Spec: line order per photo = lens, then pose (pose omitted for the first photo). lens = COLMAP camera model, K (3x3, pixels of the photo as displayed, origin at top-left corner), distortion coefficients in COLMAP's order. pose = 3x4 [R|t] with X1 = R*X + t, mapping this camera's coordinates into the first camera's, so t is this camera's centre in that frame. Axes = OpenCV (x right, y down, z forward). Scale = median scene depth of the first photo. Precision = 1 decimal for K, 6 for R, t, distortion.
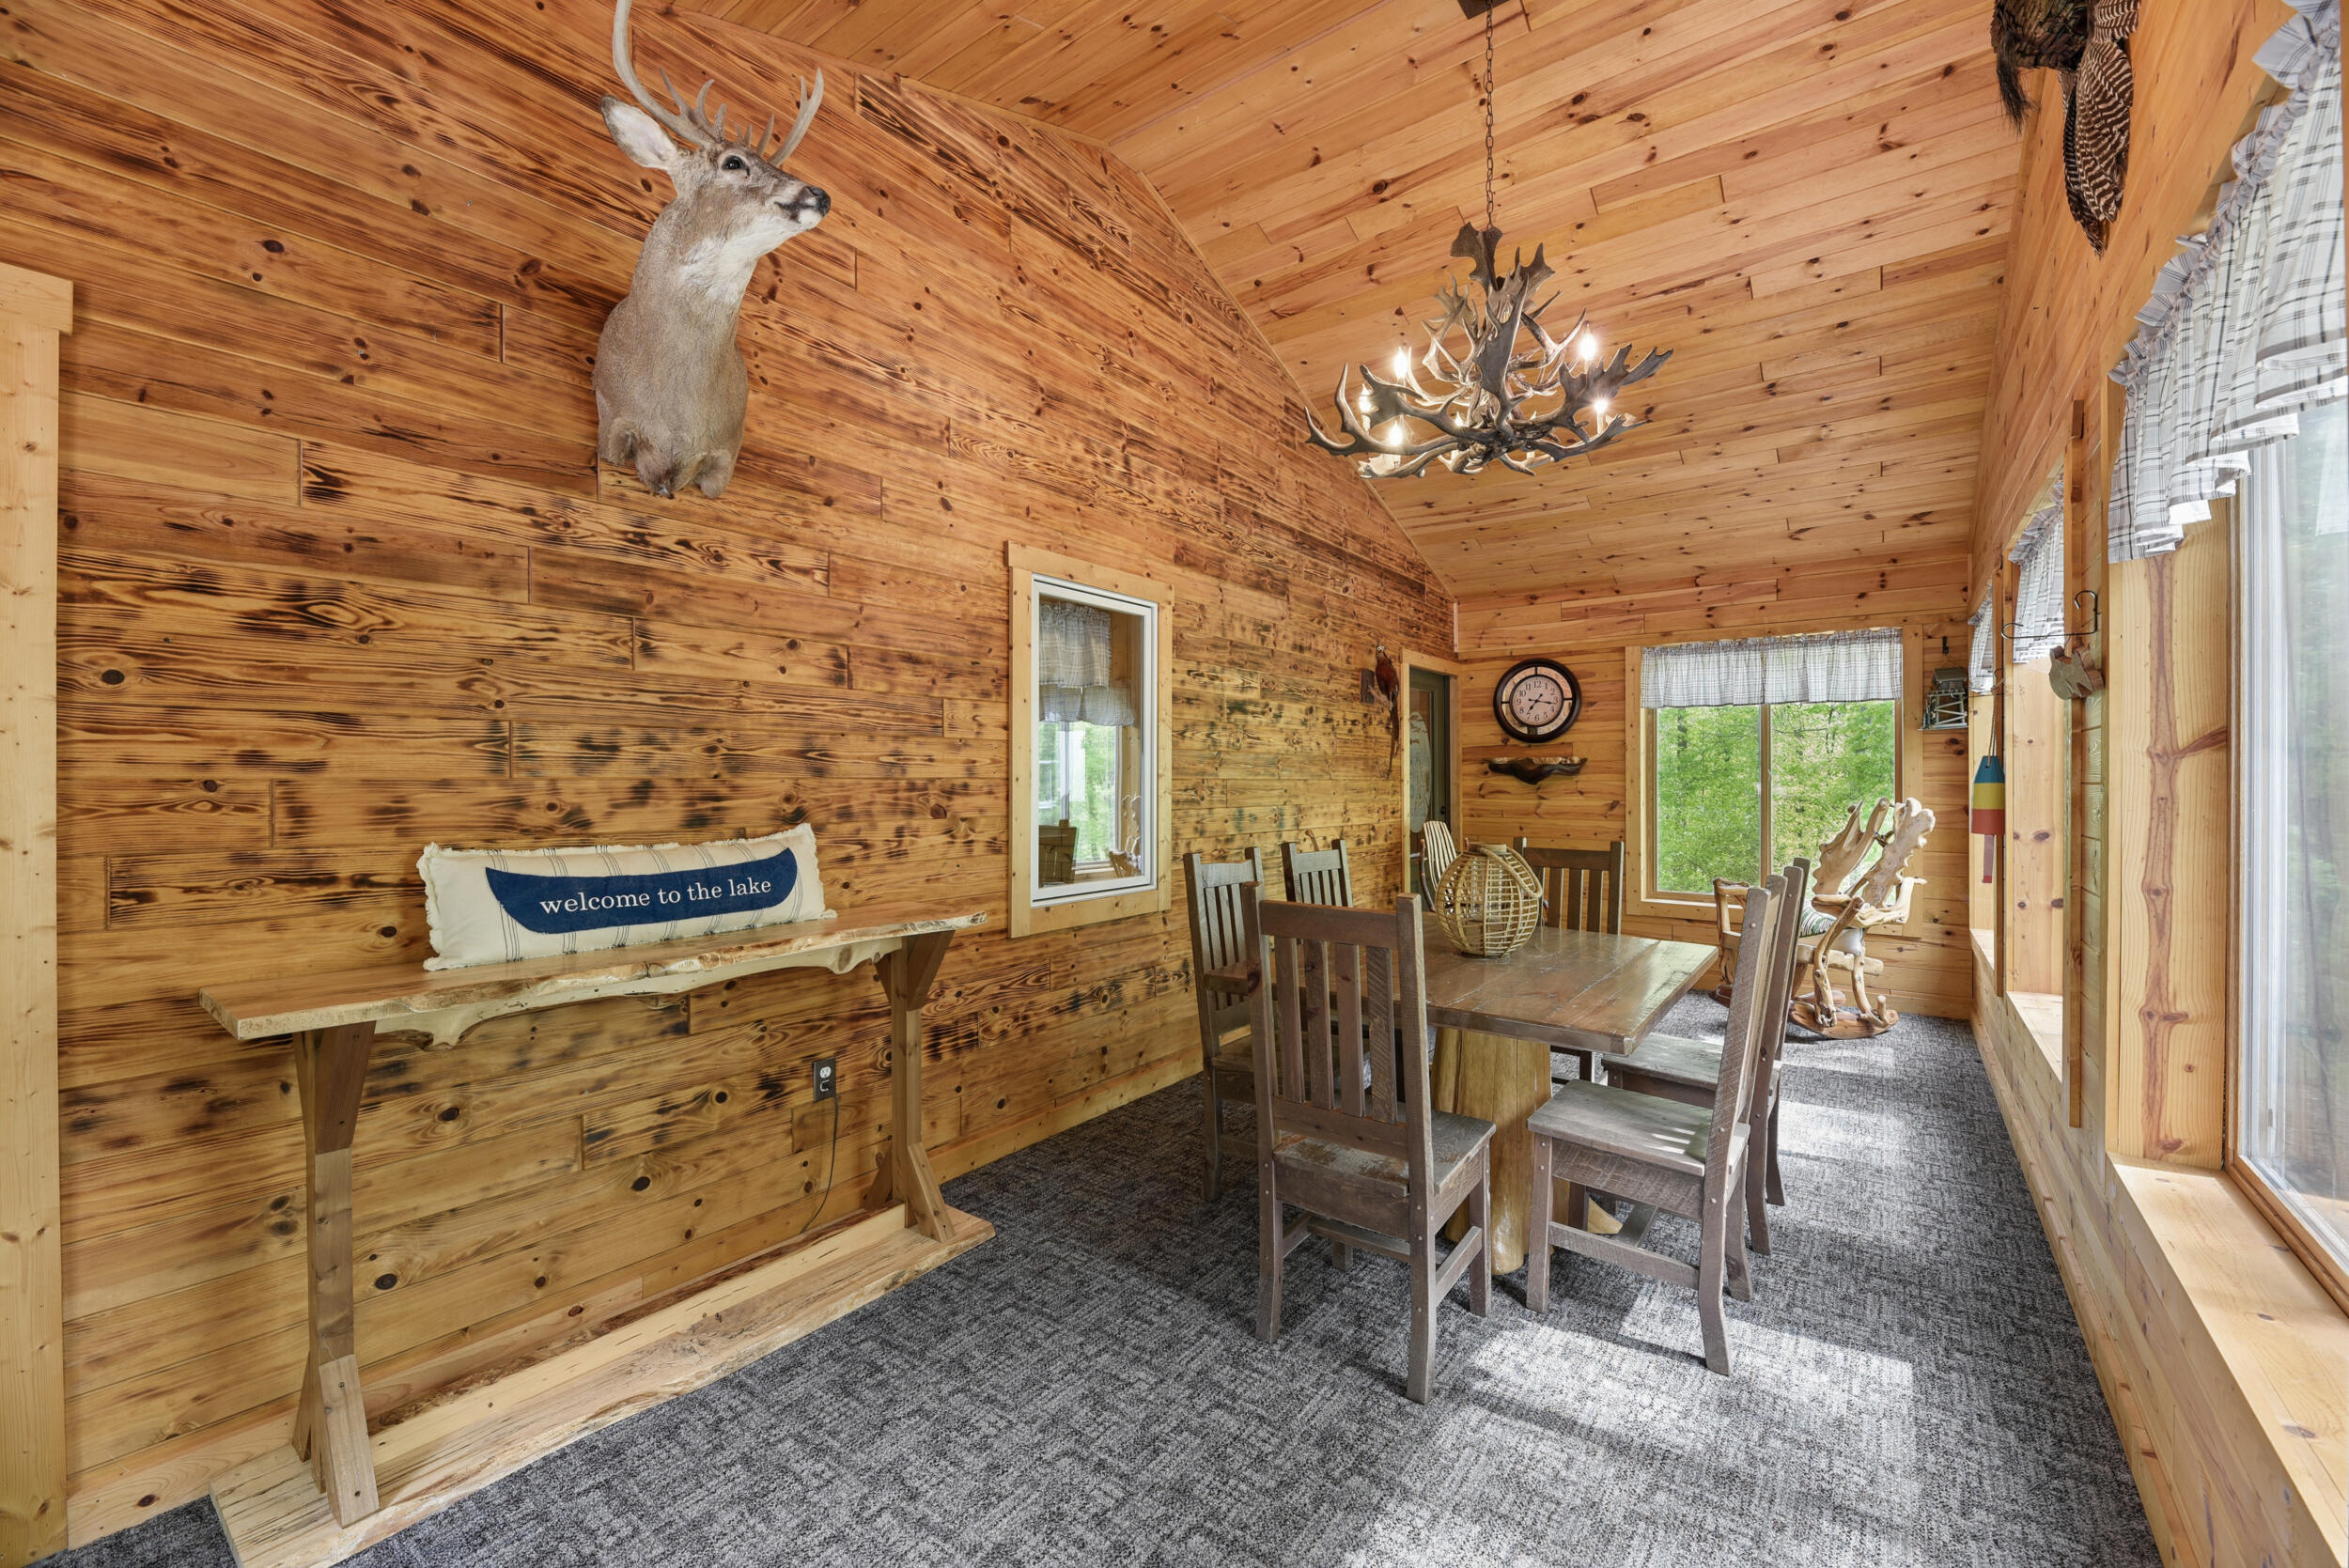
lens RADIAL K [[951.8, 0, 1171.5], [0, 951.8, 781.9], [0, 0, 1]] dist [-0.002757, -0.001953]
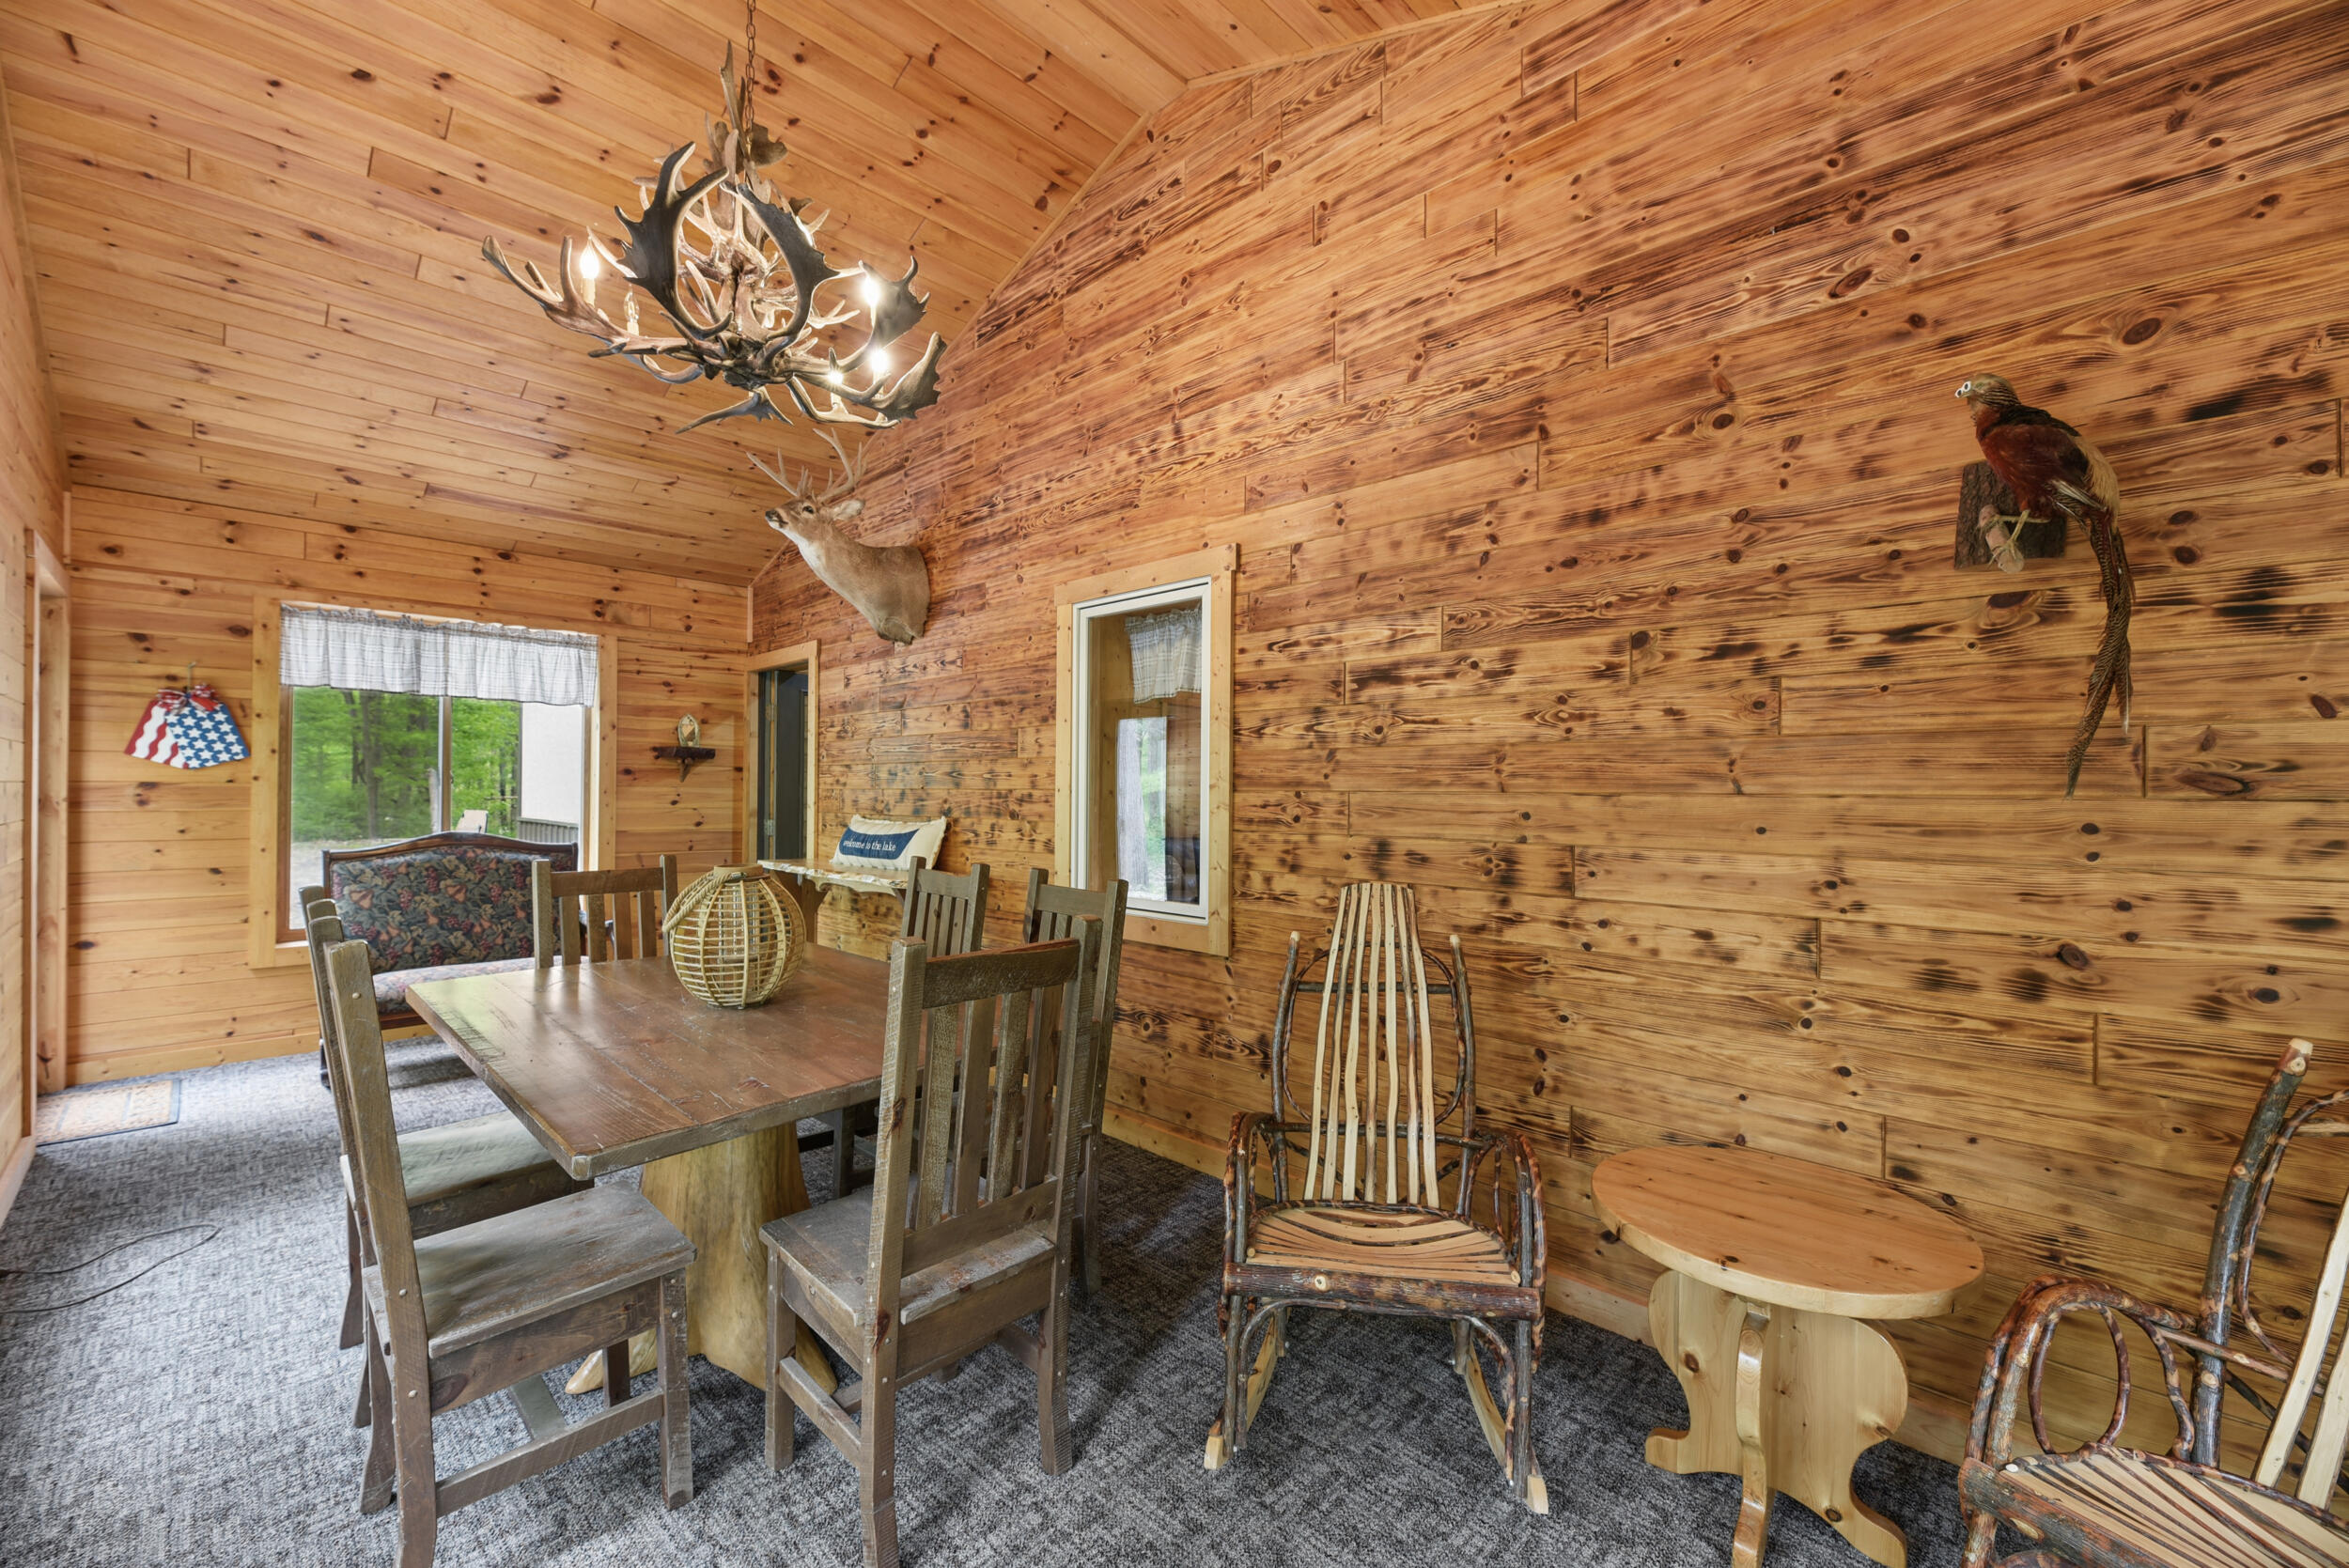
lens RADIAL K [[951.8, 0, 1172.3], [0, 951.8, 789.8], [0, 0, 1]] dist [-0.002757, -0.001953]
pose [[-0.137462, -0.003033, -0.990502, 0.785982], [-0.009662, 0.999952, -0.001721, -0.002167], [0.990460, 0.009334, -0.137484, 1.066045]]
